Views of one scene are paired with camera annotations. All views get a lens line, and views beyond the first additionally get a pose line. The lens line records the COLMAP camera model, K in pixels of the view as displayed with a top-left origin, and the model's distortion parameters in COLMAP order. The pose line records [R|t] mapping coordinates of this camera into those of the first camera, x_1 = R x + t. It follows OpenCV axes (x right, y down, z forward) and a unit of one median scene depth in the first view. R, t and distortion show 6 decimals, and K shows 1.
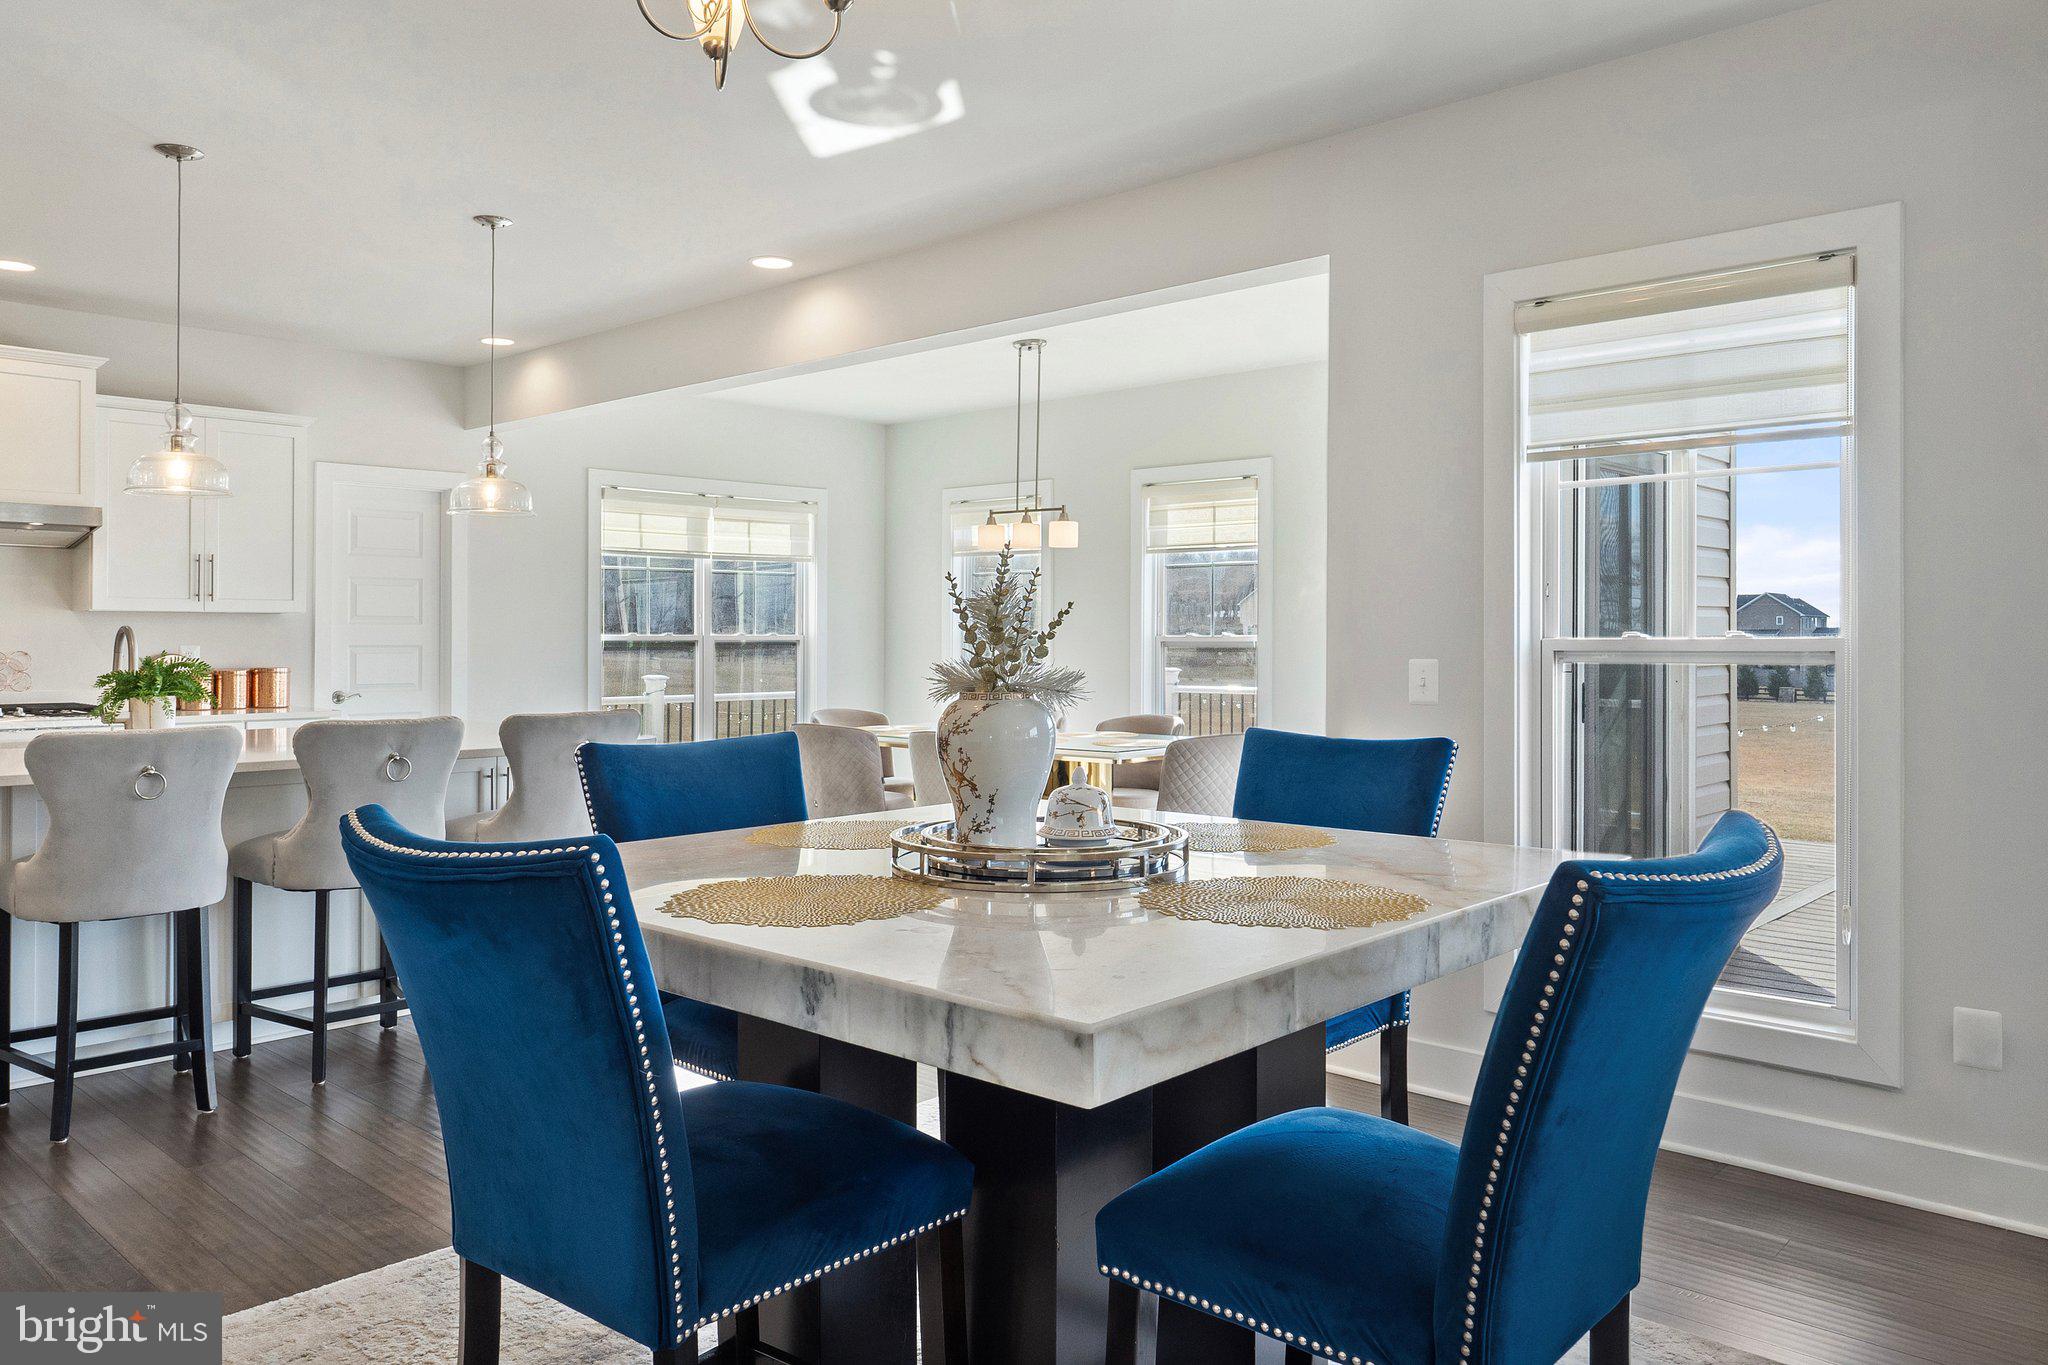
lens RADIAL K [[1462.0, 0, 1022.8], [0, 1462.0, 642.8], [0, 0, 1]] dist [-0.001464, 0.002778]
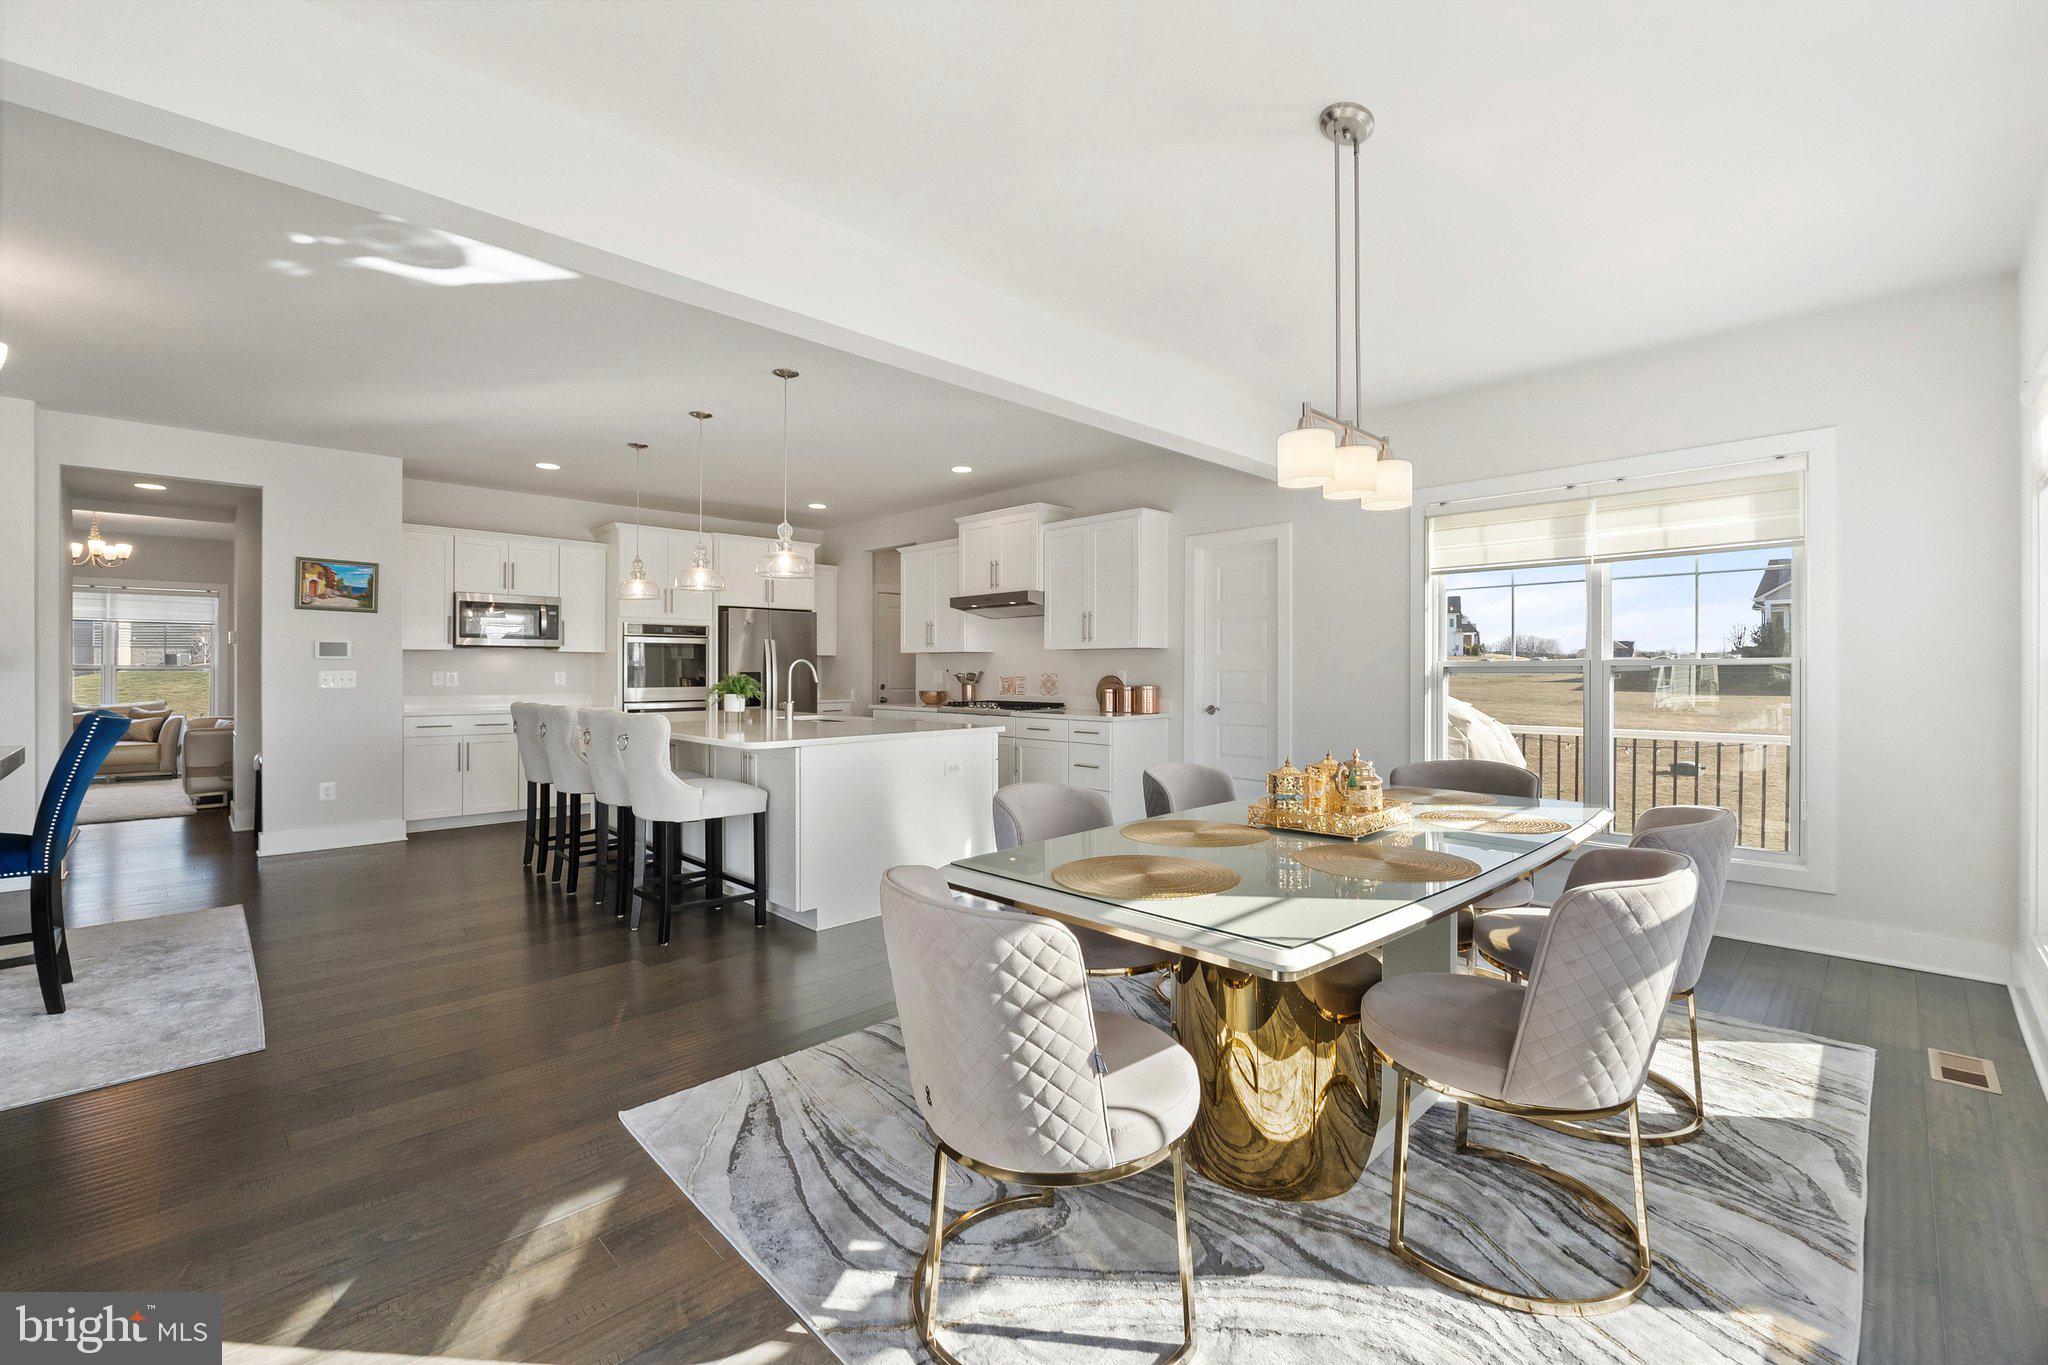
lens RADIAL K [[871.4, 0, 1022.0], [0, 871.4, 683.9], [0, 0, 1]] dist [-0.000236, 0.000042]
pose [[-0.037312, 0.014186, -0.999203, 0.622793], [-0.003495, 0.999891, 0.014326, 0.006270], [0.999298, 0.004027, -0.037259, 1.580076]]
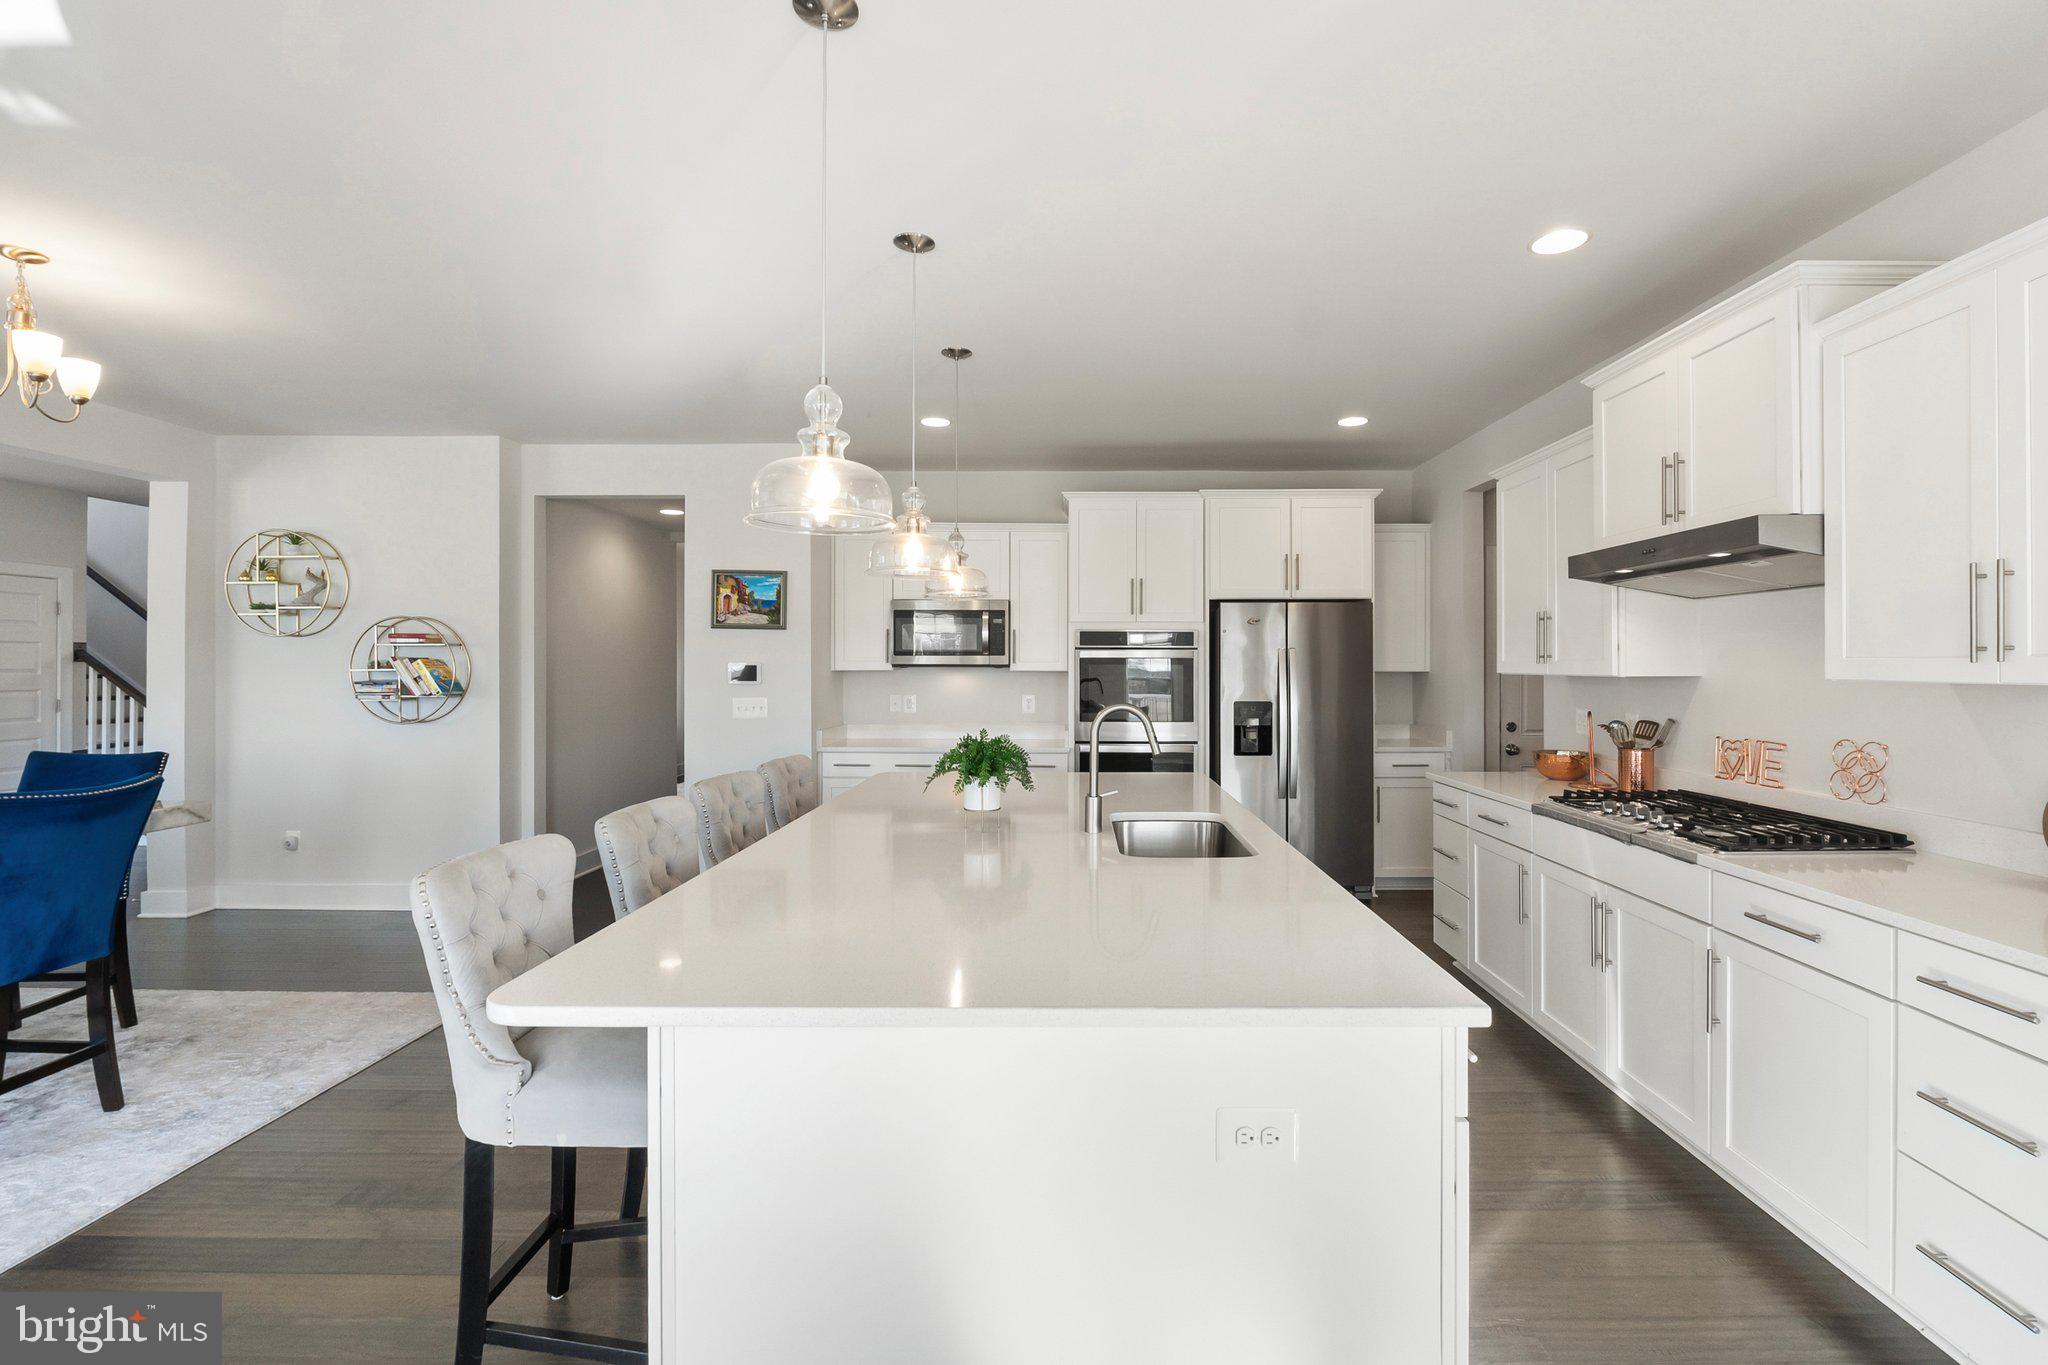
lens RADIAL K [[898.8, 0, 1052.9], [0, 898.8, 676.1], [0, 0, 1]] dist [-0.000926, -0.000208]
pose [[-0.736409, 0.004515, -0.676522, -0.228741], [-0.005786, 0.999899, 0.012972, -0.041023], [0.676512, 0.013466, -0.736308, 1.652209]]
